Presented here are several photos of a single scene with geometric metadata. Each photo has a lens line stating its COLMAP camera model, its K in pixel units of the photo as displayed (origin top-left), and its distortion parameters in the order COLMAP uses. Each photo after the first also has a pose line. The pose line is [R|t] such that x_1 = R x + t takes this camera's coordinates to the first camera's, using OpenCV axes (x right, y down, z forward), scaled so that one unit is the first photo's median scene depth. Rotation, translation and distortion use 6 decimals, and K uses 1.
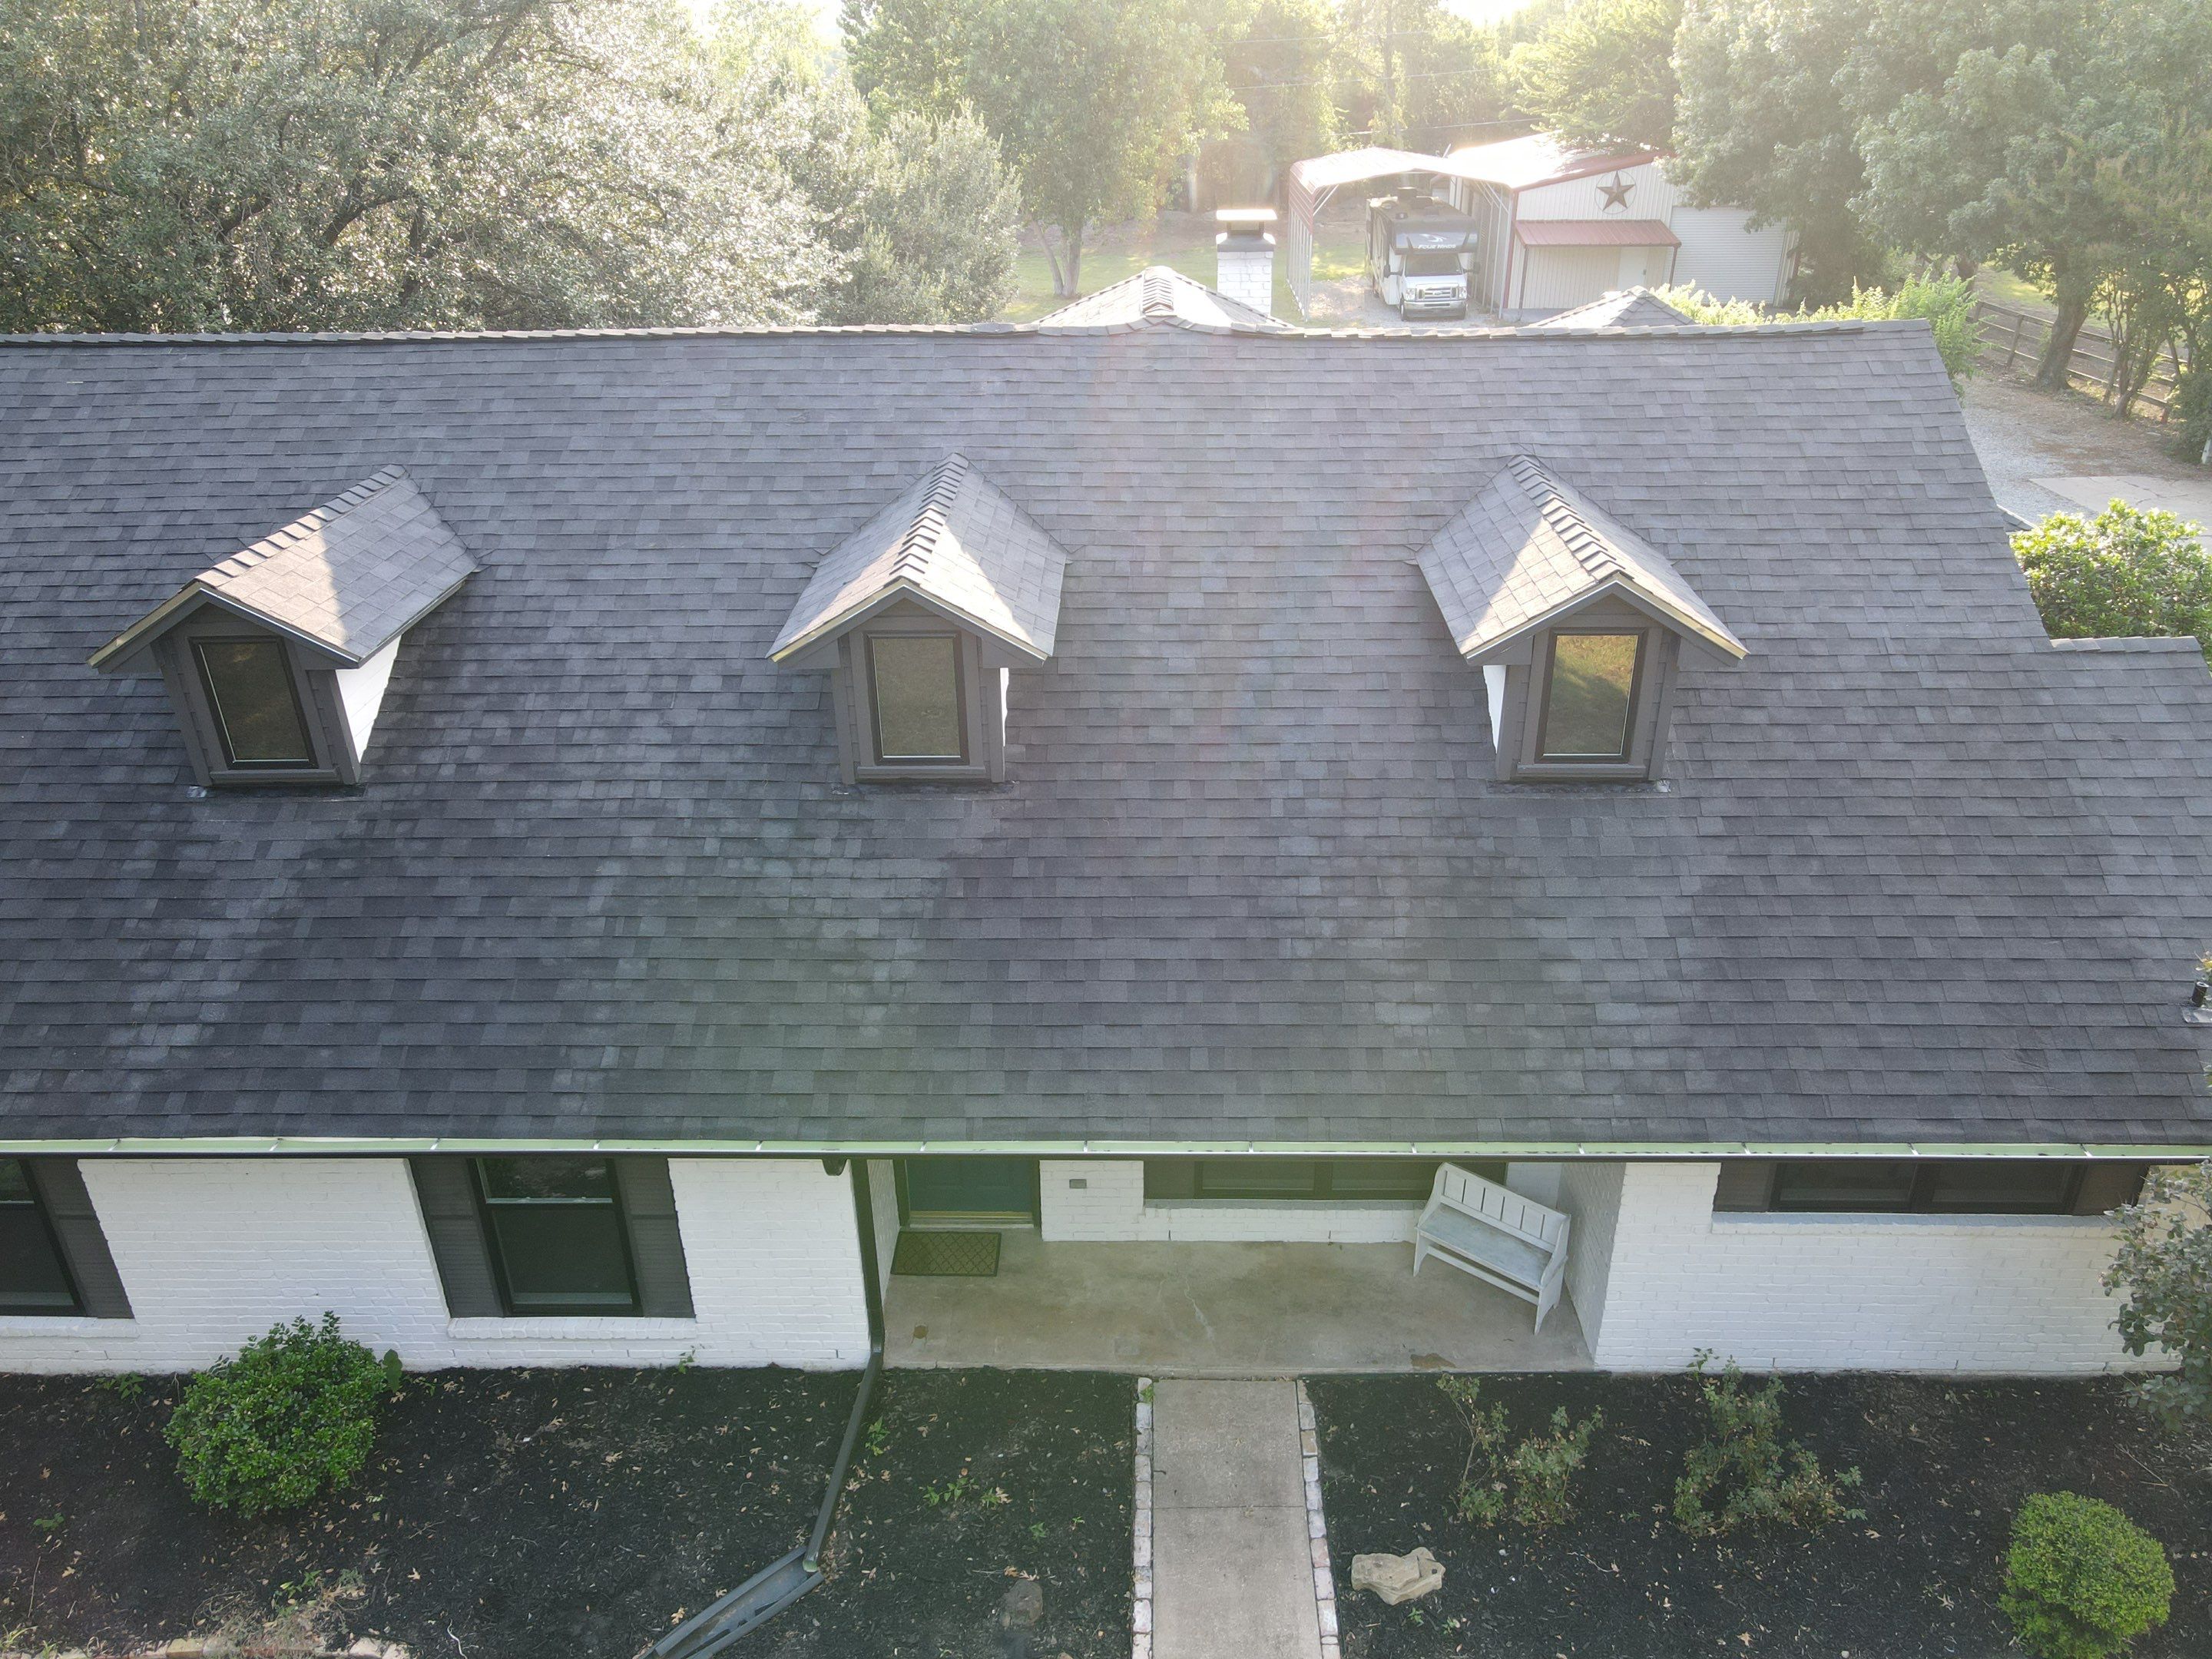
lens RADIAL K [[1620.1, 0, 1131.0], [0, 1620.1, 840.8], [0, 0, 1]] dist [0.004279, 0.013757]
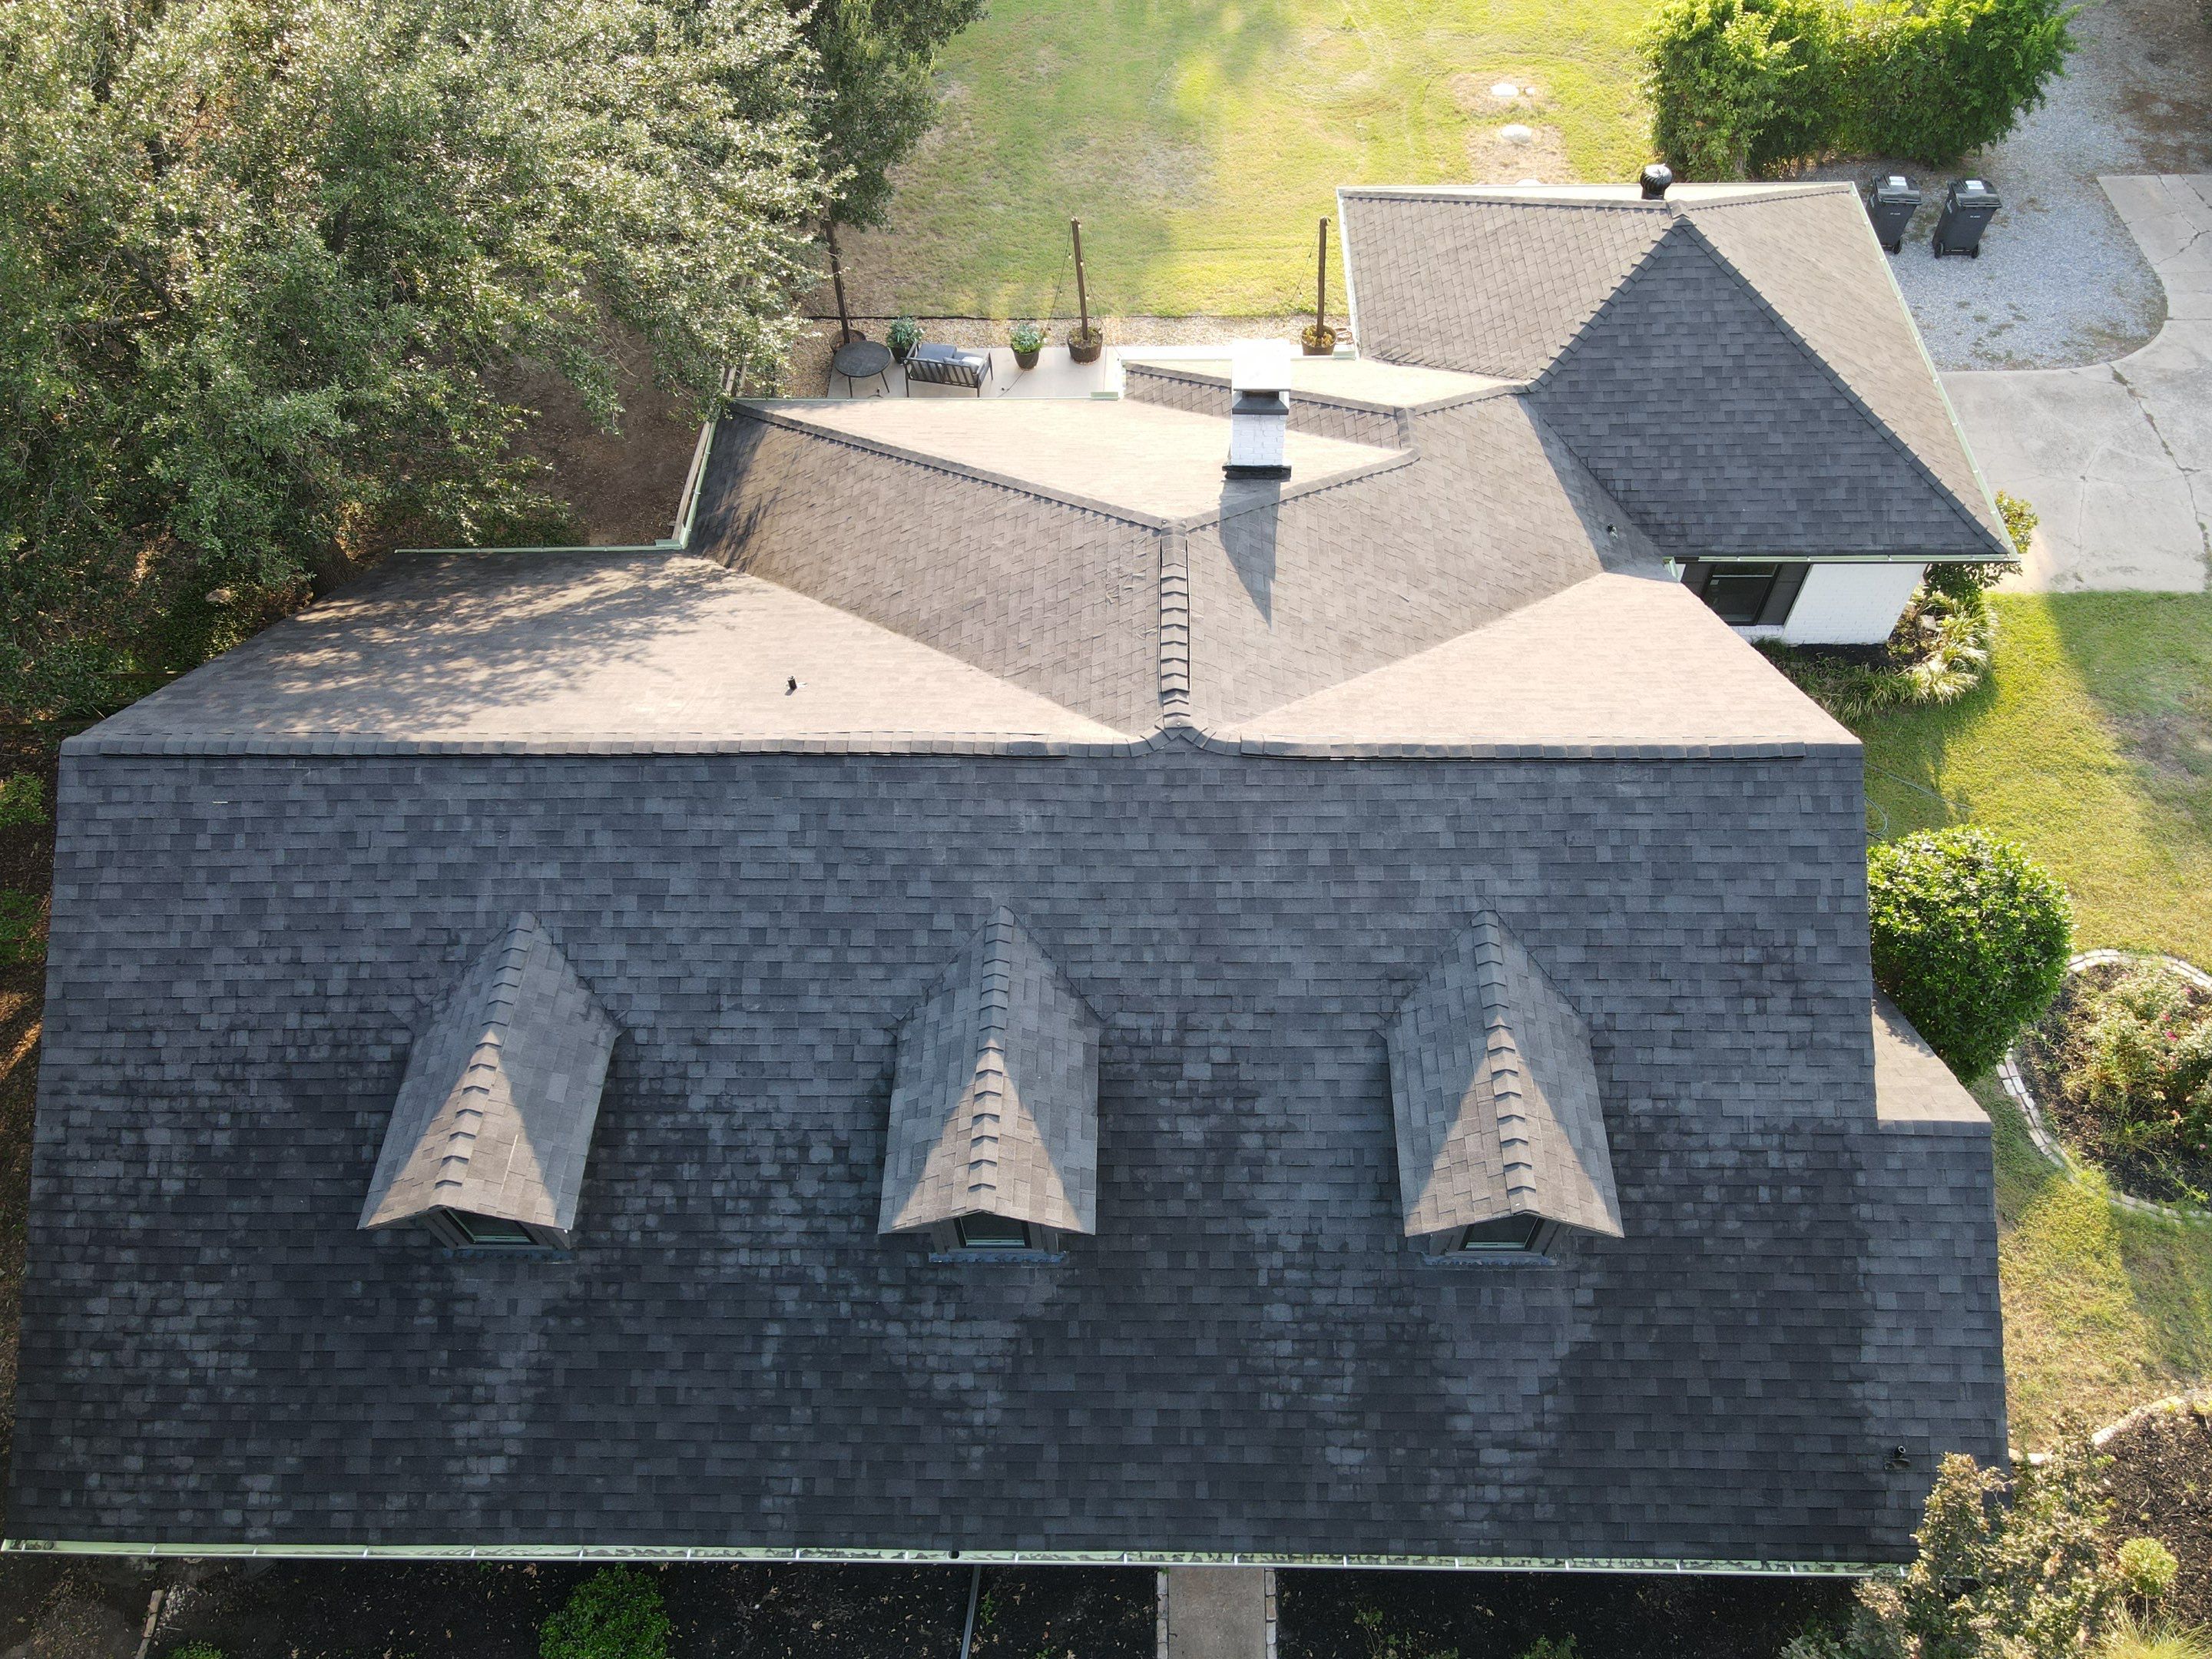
lens RADIAL K [[1626.3, 0, 1131.0], [0, 1626.3, 835.8], [0, 0, 1]] dist [-0.011054, 0.052204]
pose [[0.999982, -0.005921, -0.000346, -0.016180], [0.005423, 0.889046, 0.457786, -0.937319], [-0.002403, -0.457780, 0.889062, -0.025813]]
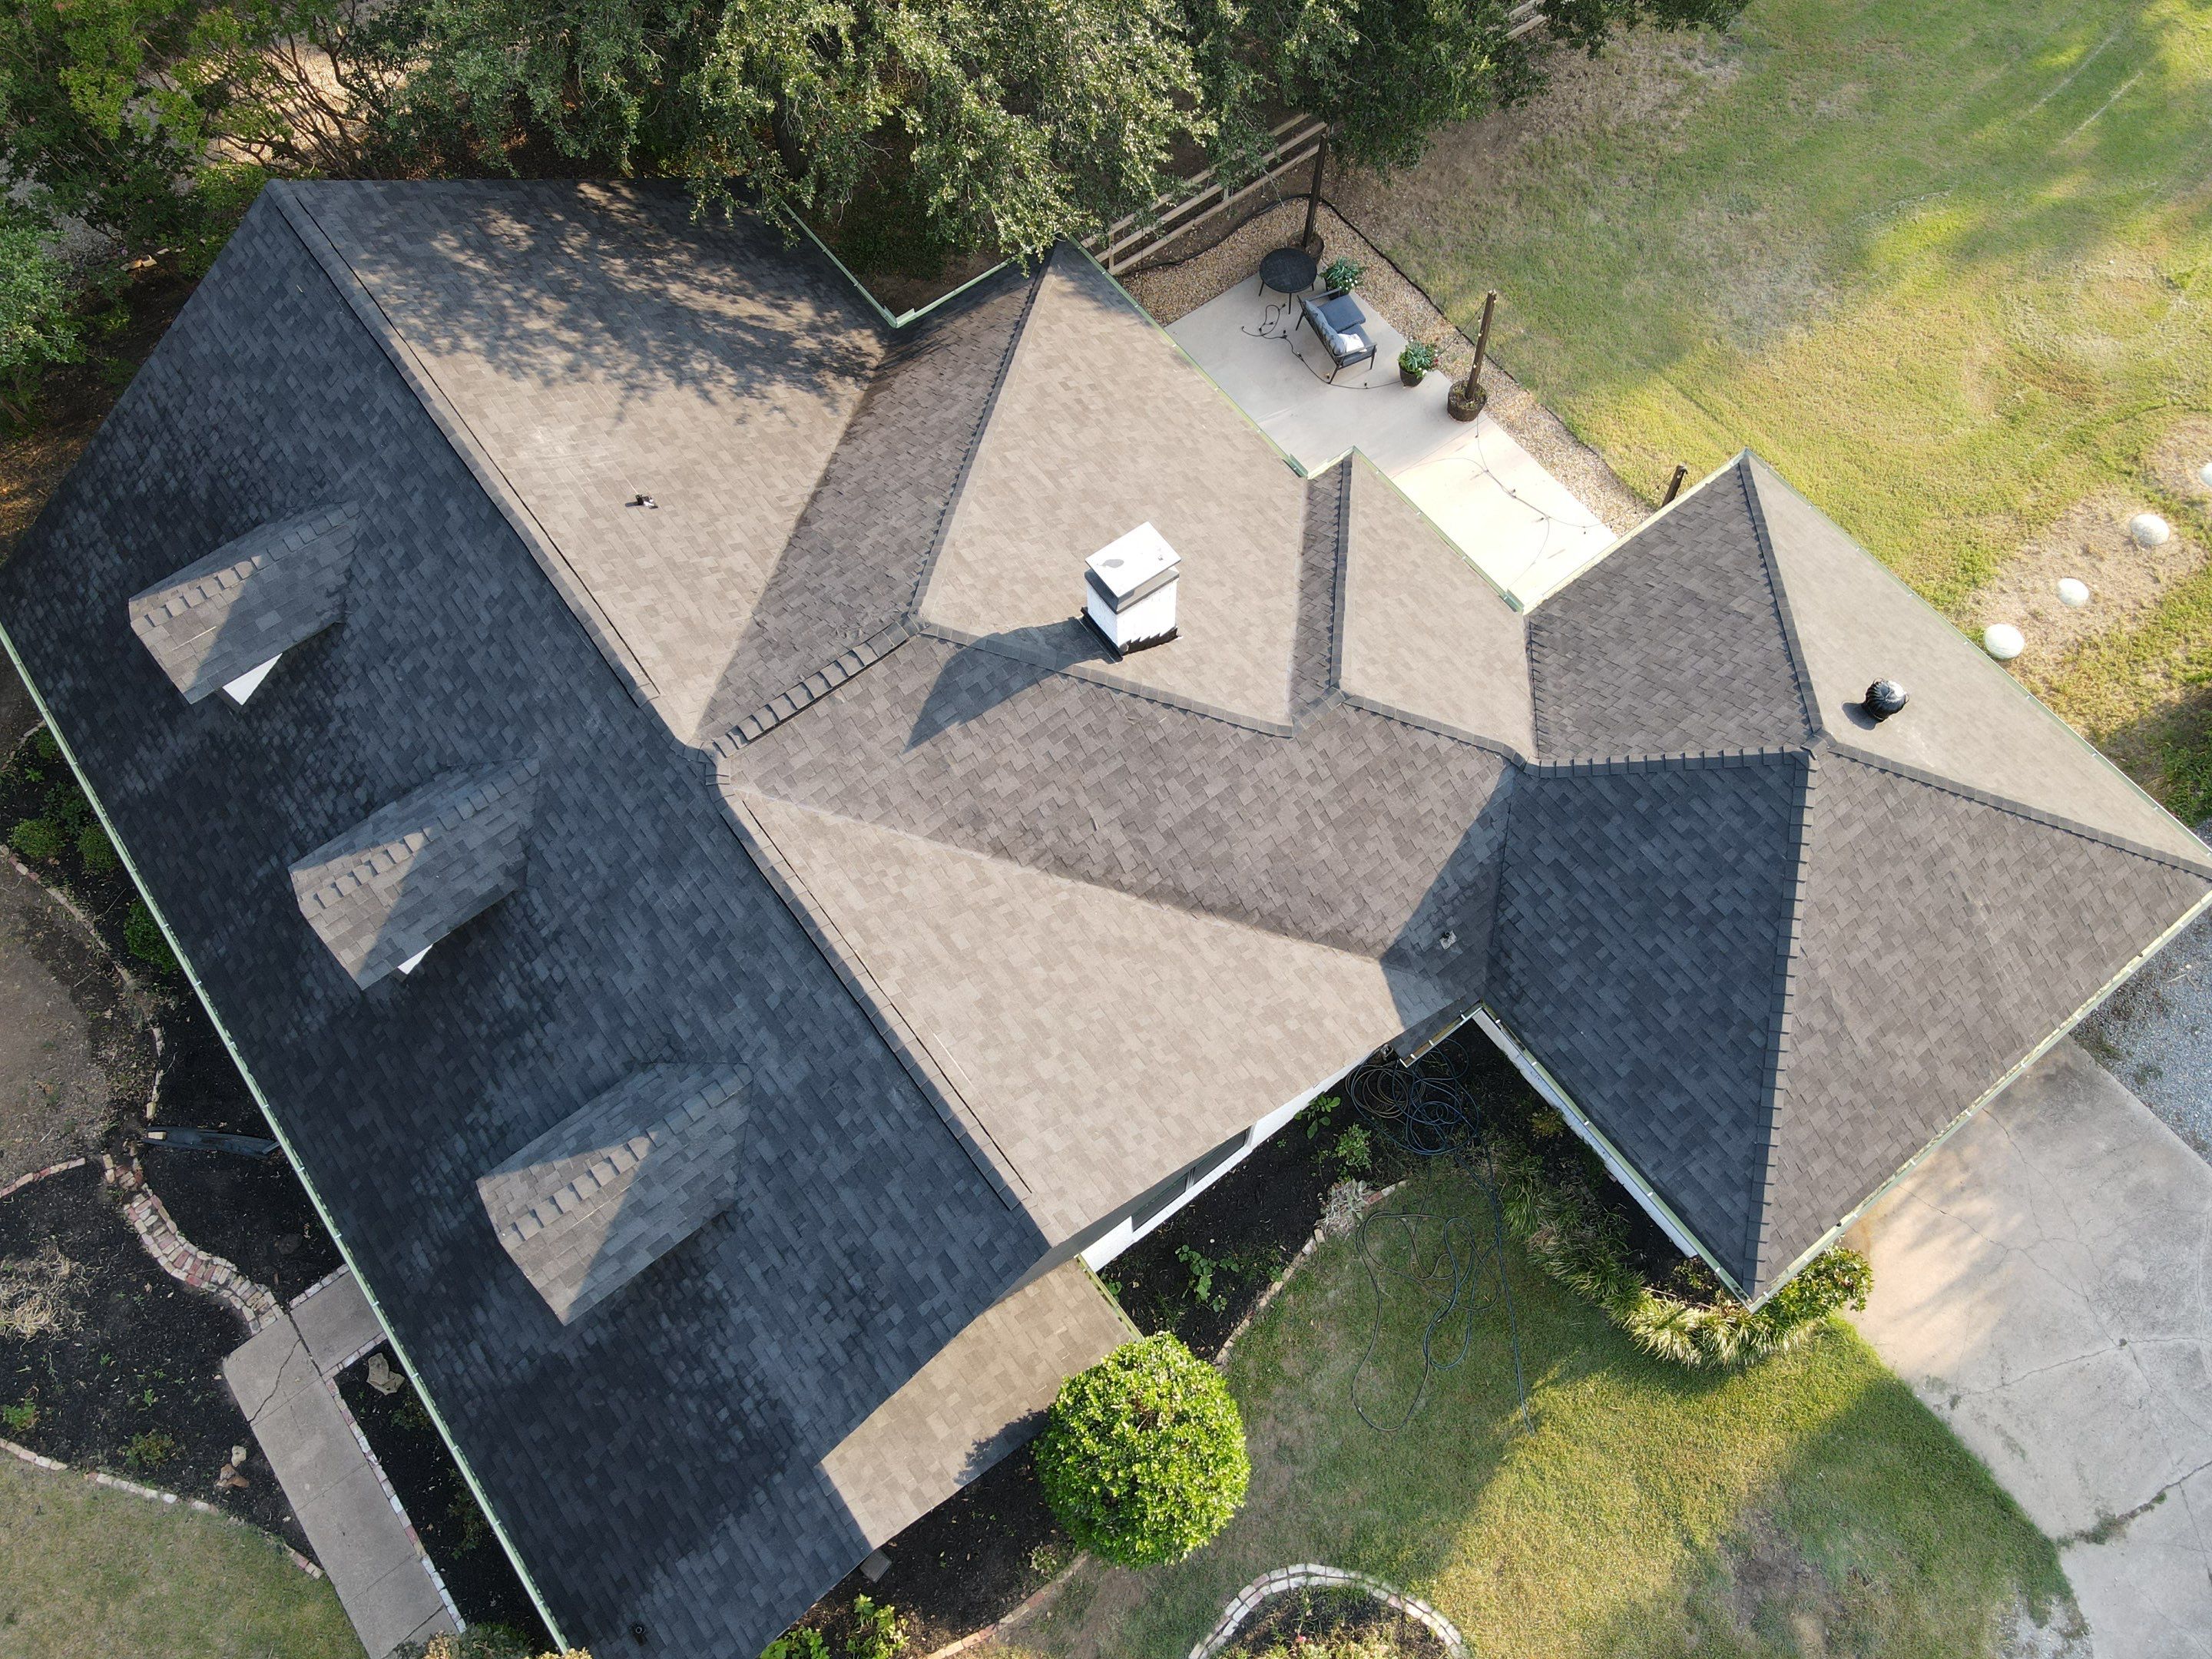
lens RADIAL K [[1620.1, 0, 1131.0], [0, 1620.1, 840.8], [0, 0, 1]] dist [0.004279, 0.013757]
pose [[0.619986, 0.719675, -0.312545, 0.809386], [-0.347034, 0.608786, 0.713405, -1.585165], [0.703693, -0.333838, 0.627191, 0.512859]]
